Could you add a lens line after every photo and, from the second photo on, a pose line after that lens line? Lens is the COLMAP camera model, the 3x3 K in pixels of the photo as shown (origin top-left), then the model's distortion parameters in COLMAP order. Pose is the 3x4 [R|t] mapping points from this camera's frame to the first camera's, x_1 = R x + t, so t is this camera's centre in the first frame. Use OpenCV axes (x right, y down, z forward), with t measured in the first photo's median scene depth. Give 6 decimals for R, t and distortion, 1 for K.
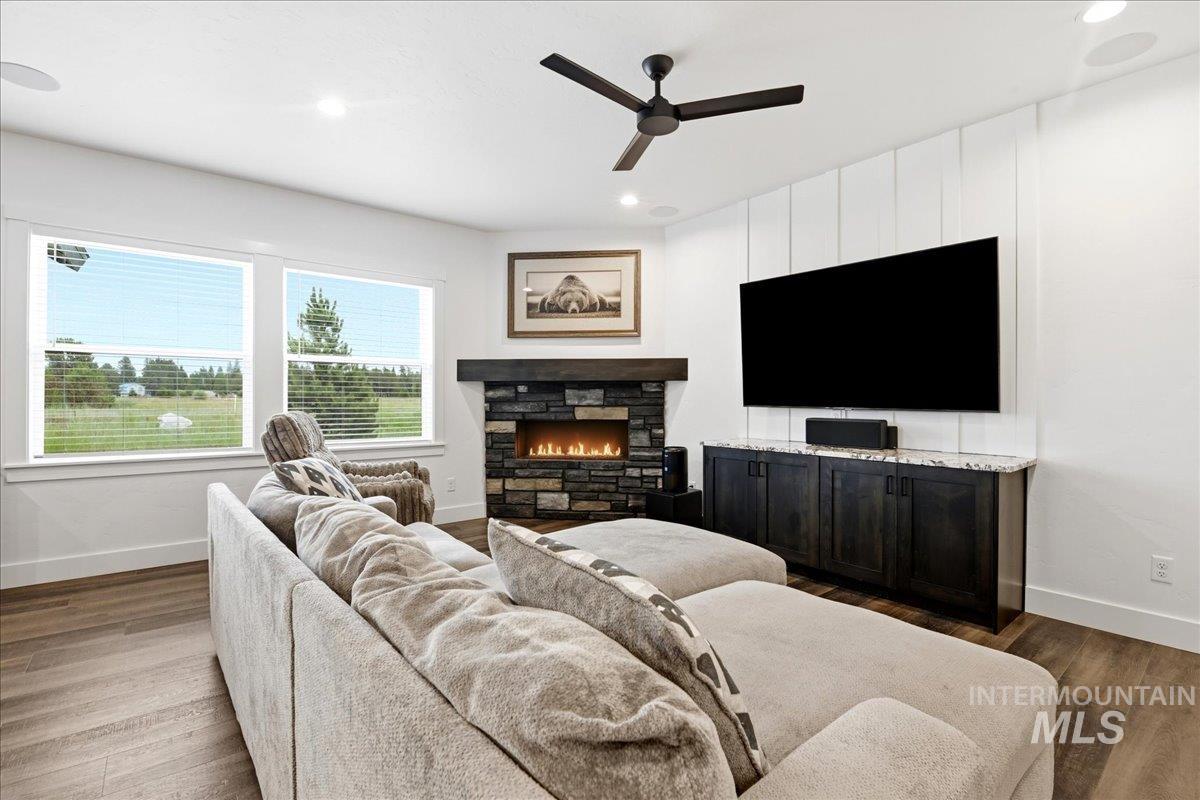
lens RADIAL K [[523.2, 0, 607.7], [0, 523.2, 401.0], [0, 0, 1]] dist [-0.017034, -0.000615]
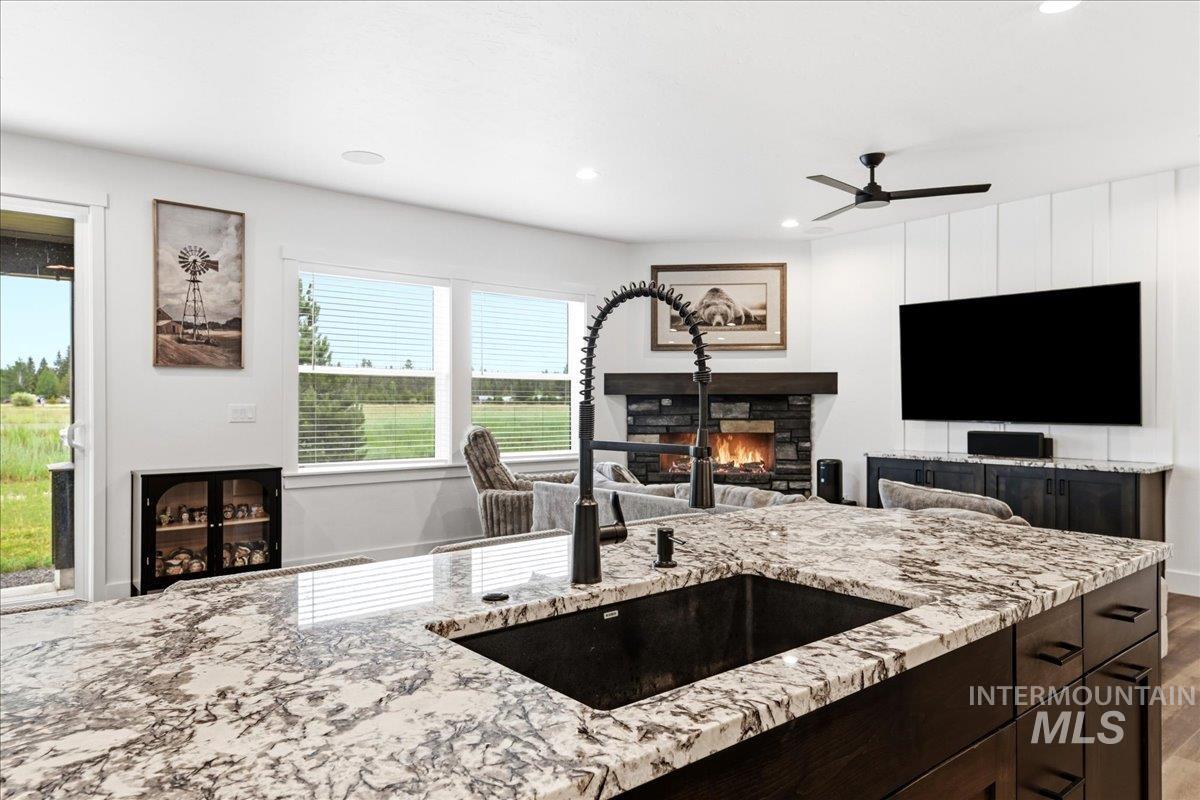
lens RADIAL K [[751.3, 0, 600.3], [0, 751.3, 404.3], [0, 0, 1]] dist [0.003577, 0.002099]
pose [[0.999991, -0.001550, -0.003960, -0.292545], [0.001534, 0.999991, -0.004050, -0.013801], [0.003966, 0.004044, 0.999984, -0.445382]]
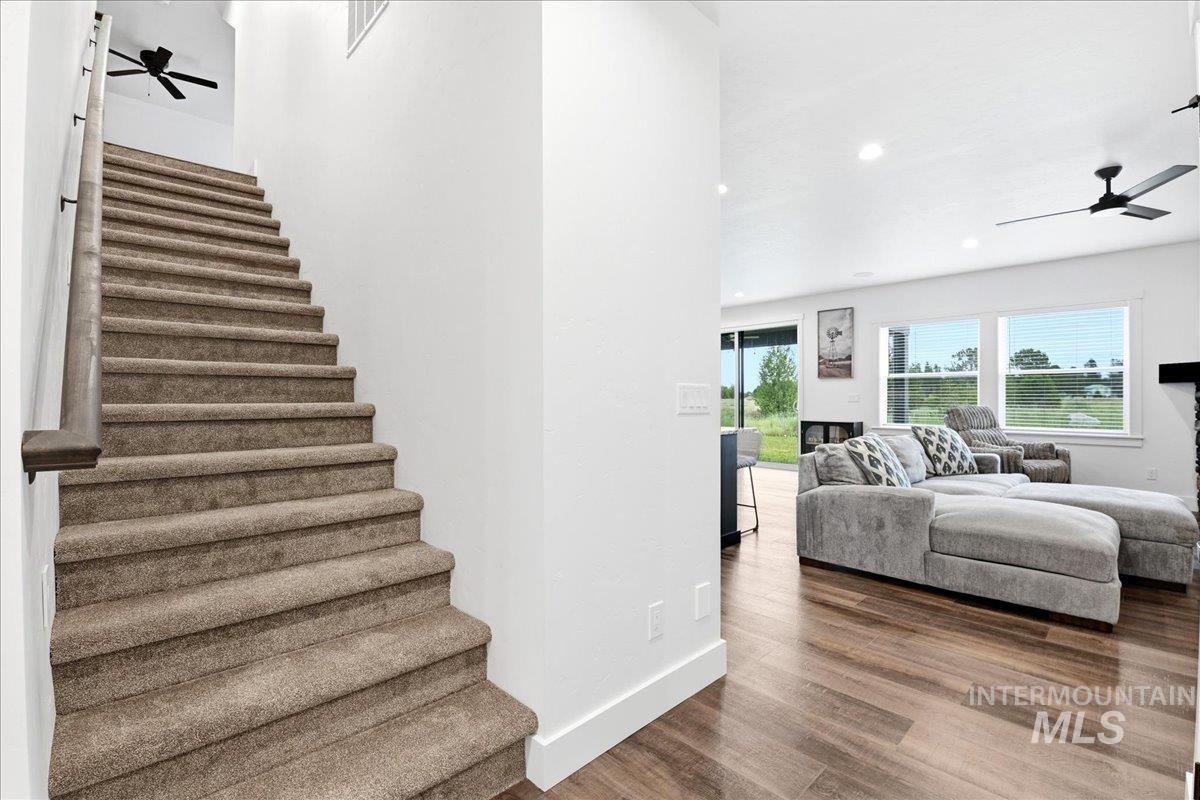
lens RADIAL K [[523.2, 0, 607.7], [0, 523.2, 401.0], [0, 0, 1]] dist [-0.017034, -0.000615]
pose [[0.060912, 0.001915, -0.998141, 0.745390], [-0.005337, 0.999984, 0.001592, 0.004942], [0.998129, 0.005230, 0.060921, -0.252022]]
